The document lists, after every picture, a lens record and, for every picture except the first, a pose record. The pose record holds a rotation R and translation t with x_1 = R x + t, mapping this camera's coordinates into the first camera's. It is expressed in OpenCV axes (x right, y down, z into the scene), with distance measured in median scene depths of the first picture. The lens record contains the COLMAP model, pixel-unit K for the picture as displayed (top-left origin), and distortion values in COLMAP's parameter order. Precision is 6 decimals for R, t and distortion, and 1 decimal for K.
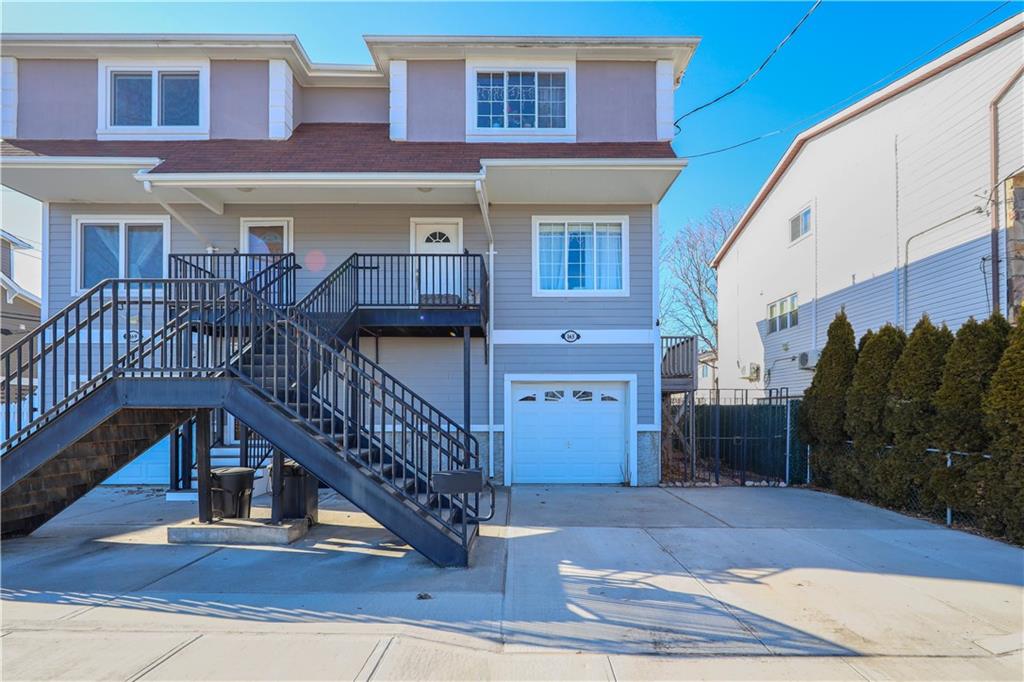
lens RADIAL K [[432.7, 0, 511.9], [0, 432.7, 355.1], [0, 0, 1]] dist [-0.000049, 0.000313]
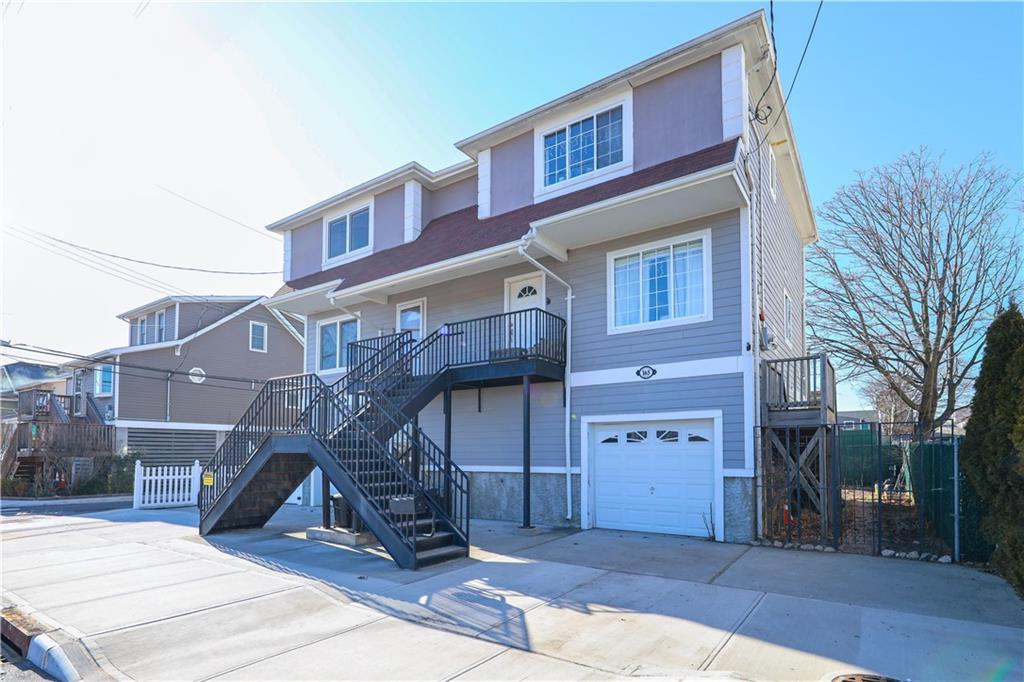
lens RADIAL K [[519.6, 0, 512.0], [0, 519.6, 341.0], [0, 0, 1]] dist [0.000813, 0.000207]
pose [[0.821281, -0.122533, -0.557211, 0.540542], [0.076213, 0.991473, -0.105697, -0.014156], [0.565411, 0.044341, 0.823617, -0.098174]]
